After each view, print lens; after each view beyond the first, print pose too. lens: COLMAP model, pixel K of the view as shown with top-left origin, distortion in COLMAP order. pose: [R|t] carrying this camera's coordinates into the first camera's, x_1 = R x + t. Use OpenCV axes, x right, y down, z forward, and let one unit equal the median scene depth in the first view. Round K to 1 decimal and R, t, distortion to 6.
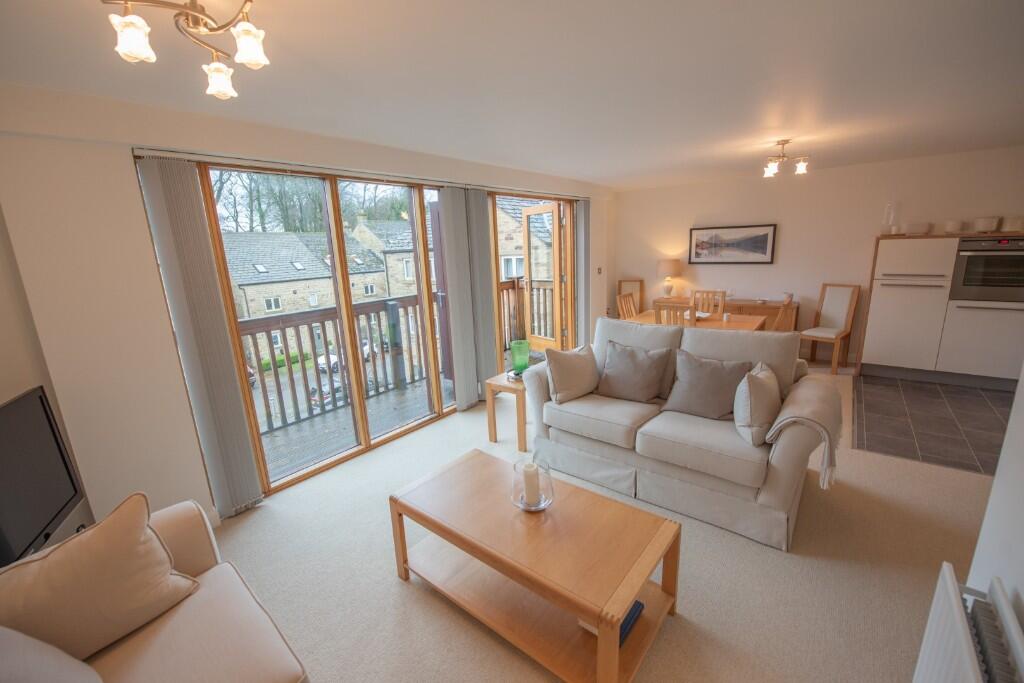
lens RADIAL K [[419.3, 0, 512.0], [0, 419.3, 341.5], [0, 0, 1]] dist [-0.002509, -0.000117]
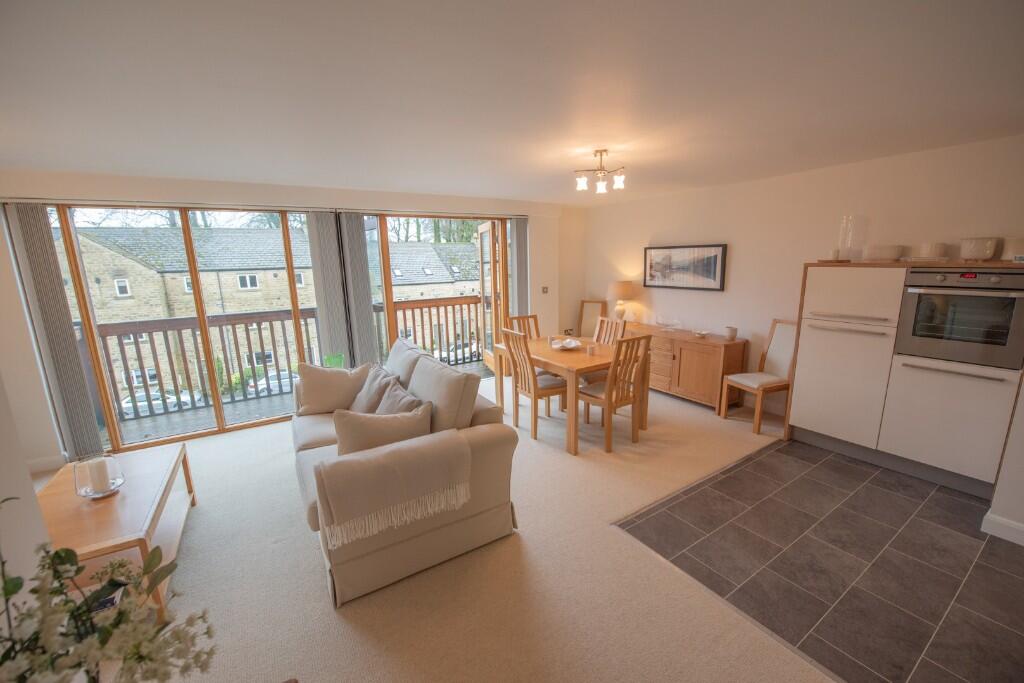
lens RADIAL K [[398.7, 0, 511.5], [0, 398.7, 346.0], [0, 0, 1]] dist [-0.001298, -0.000093]
pose [[0.945930, 0.086144, -0.312724, 0.590076], [-0.087201, 0.996134, 0.010632, -0.058772], [0.312431, 0.017213, 0.949784, 0.138083]]
